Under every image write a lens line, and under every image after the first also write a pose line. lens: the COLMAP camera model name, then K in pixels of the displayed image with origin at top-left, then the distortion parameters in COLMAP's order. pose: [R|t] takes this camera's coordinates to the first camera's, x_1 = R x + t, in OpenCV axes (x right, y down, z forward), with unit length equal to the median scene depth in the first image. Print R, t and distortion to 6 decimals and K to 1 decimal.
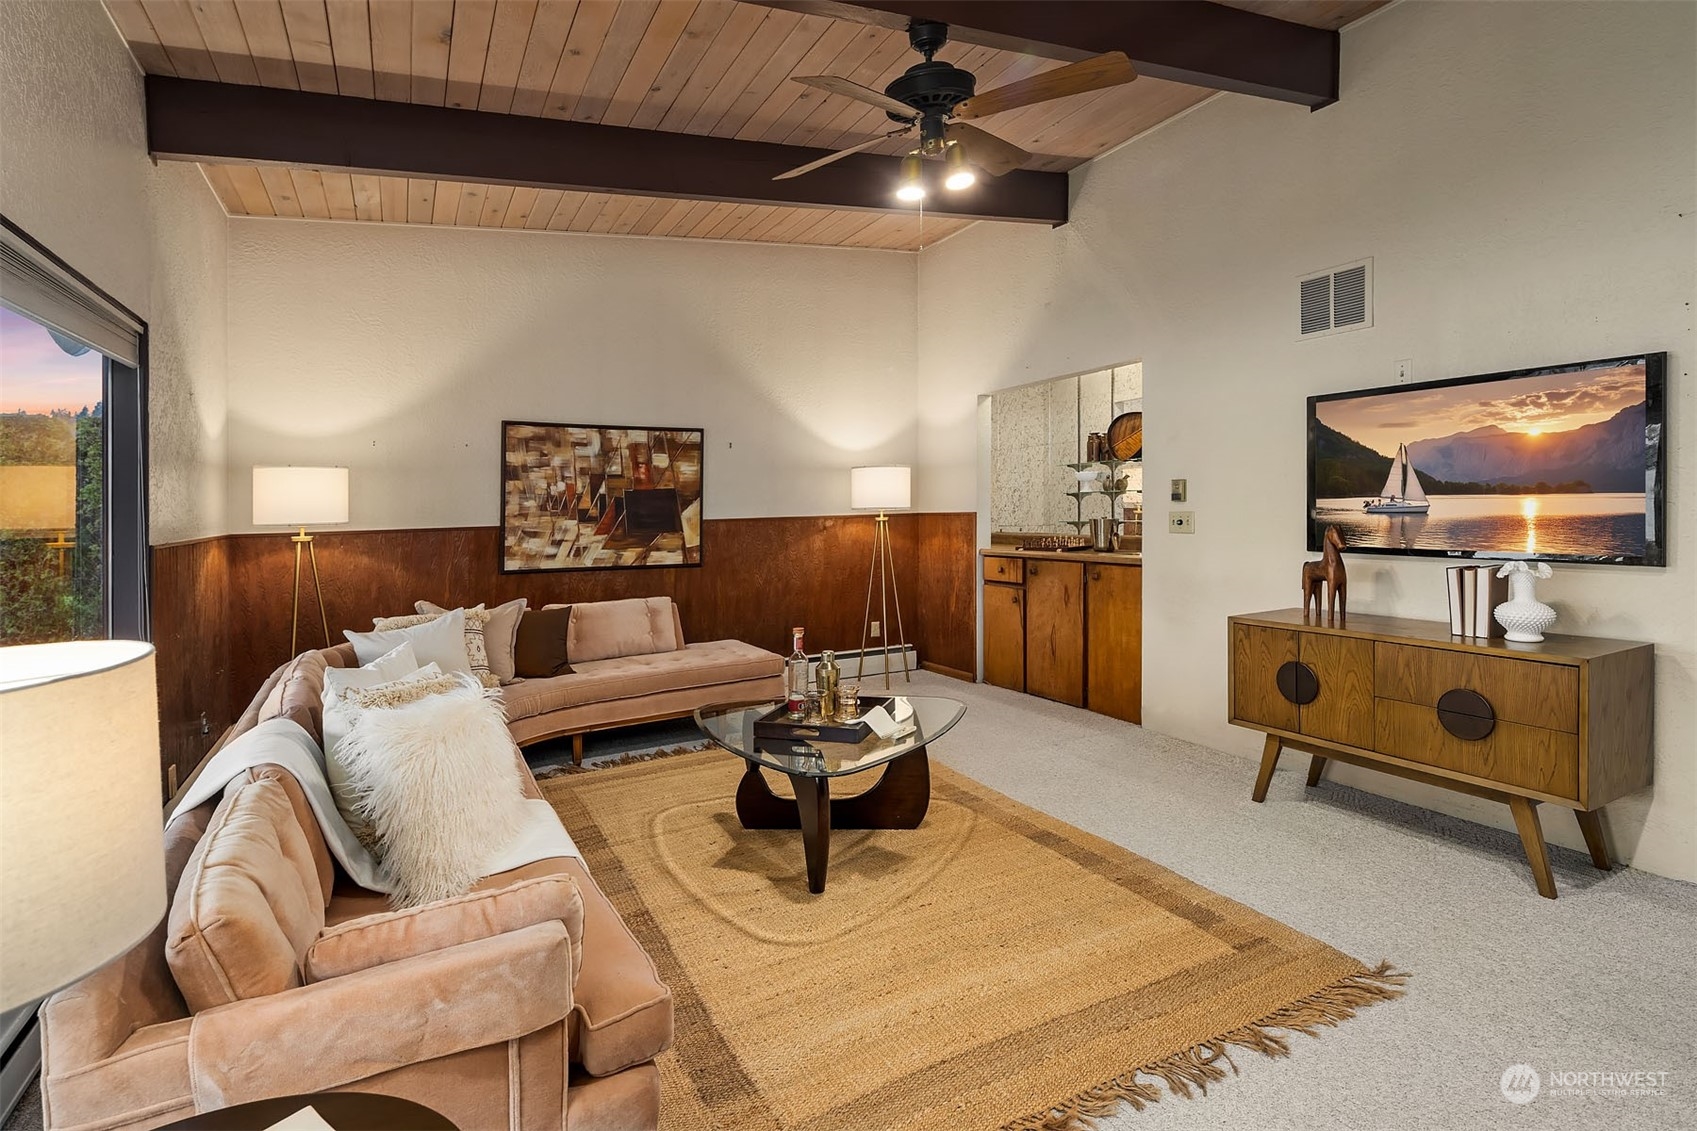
lens RADIAL K [[841.5, 0, 841.4], [0, 841.5, 572.0], [0, 0, 1]] dist [0.004443, 0.000435]
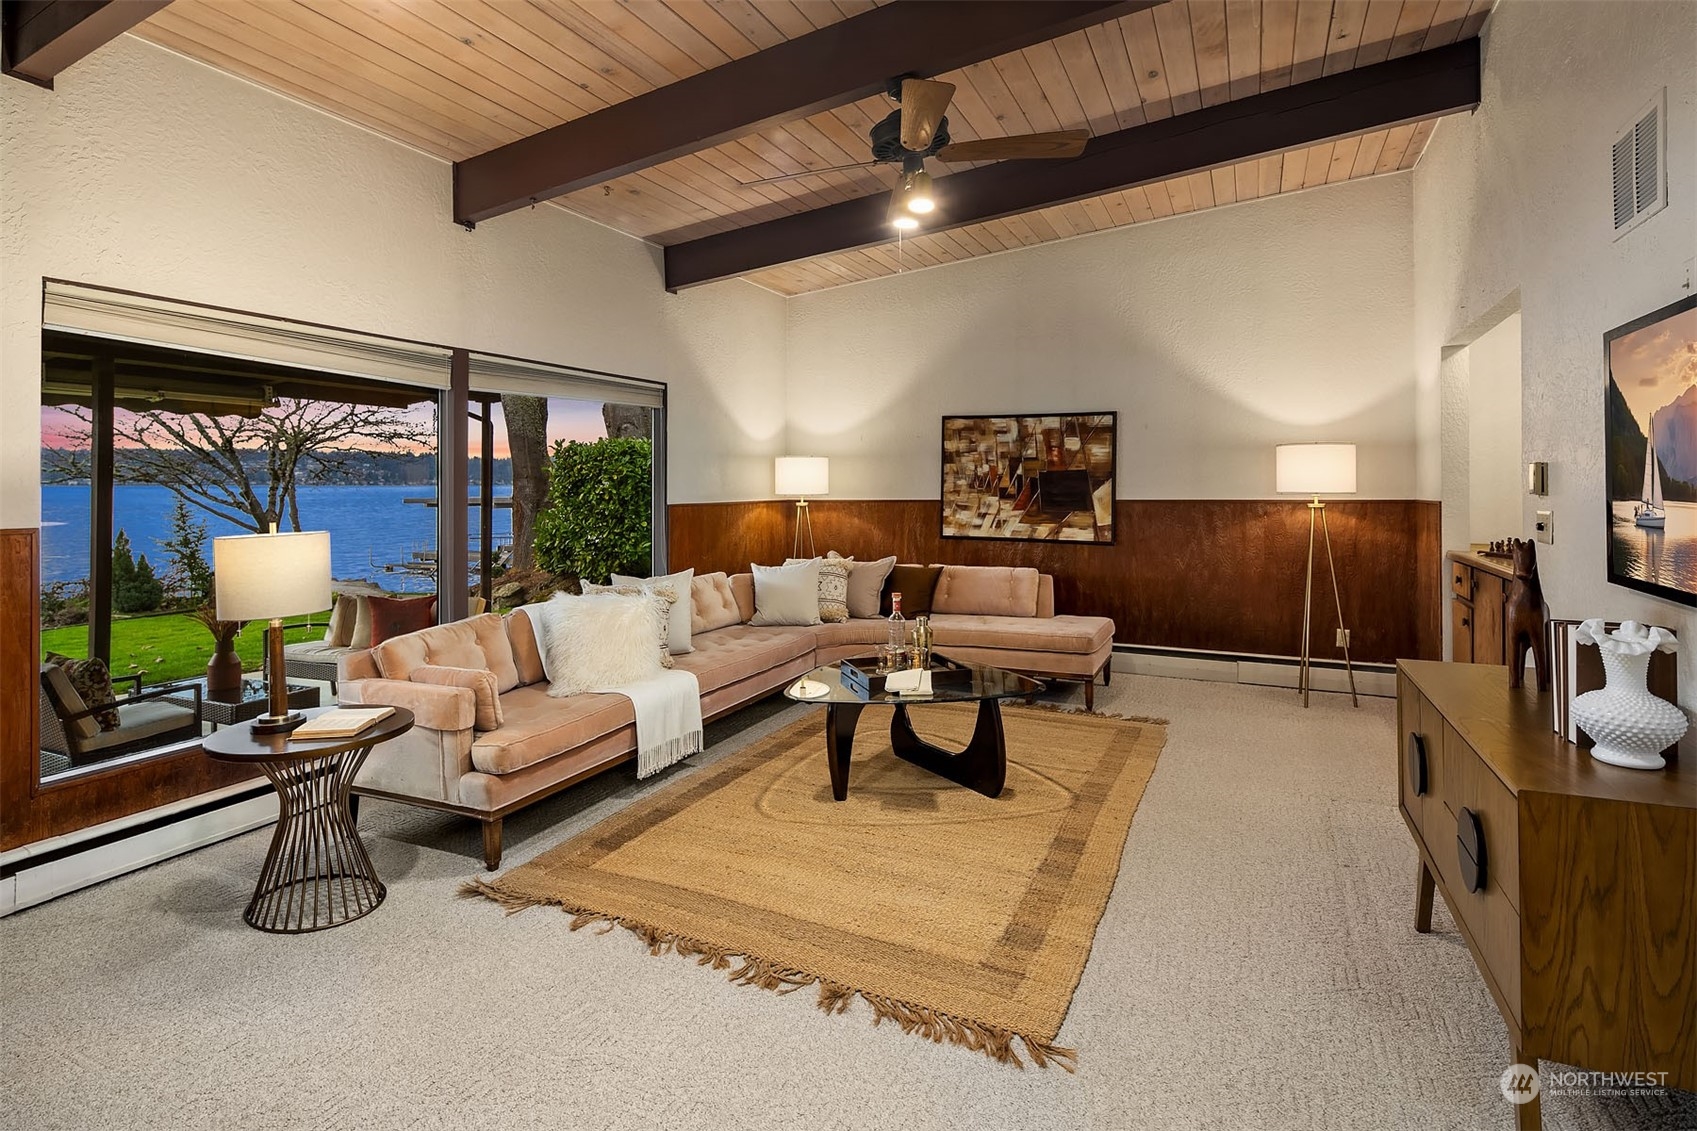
lens RADIAL K [[841.5, 0, 842.2], [0, 841.5, 553.1], [0, 0, 1]] dist [0.004443, 0.000435]
pose [[0.589871, 0.083363, -0.803183, 0.508122], [-0.072494, 0.996107, 0.050146, -0.026744], [0.804237, 0.028646, 0.593618, 0.132375]]
